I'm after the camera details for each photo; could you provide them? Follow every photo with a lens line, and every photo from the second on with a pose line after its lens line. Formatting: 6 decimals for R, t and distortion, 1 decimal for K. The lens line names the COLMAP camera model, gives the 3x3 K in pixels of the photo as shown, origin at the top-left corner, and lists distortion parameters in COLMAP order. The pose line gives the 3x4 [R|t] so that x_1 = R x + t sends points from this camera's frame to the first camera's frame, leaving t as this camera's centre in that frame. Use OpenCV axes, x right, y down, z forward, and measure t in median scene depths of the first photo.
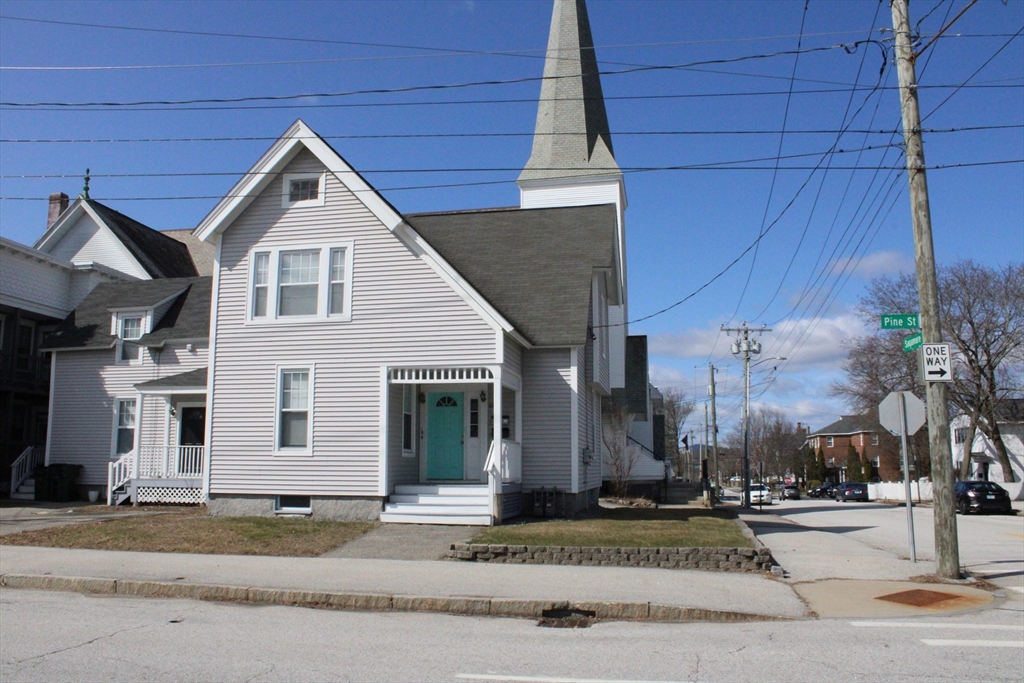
lens RADIAL K [[856.4, 0, 512.0], [0, 856.4, 341.5], [0, 0, 1]] dist [-0.165982, 0.134758]
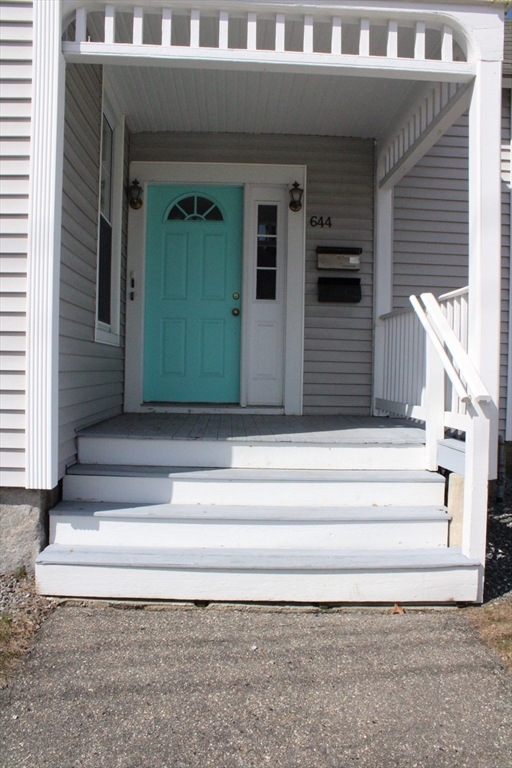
lens RADIAL K [[642.3, 0, 256.0], [0, 642.3, 384.0], [0, 0, 1]] dist [-0.165982, 0.134758]
pose [[0.974047, 0.010959, 0.226081, -0.121139], [-0.049189, 0.985205, 0.164170, 0.106360], [-0.220936, -0.171030, 0.960175, 0.739868]]
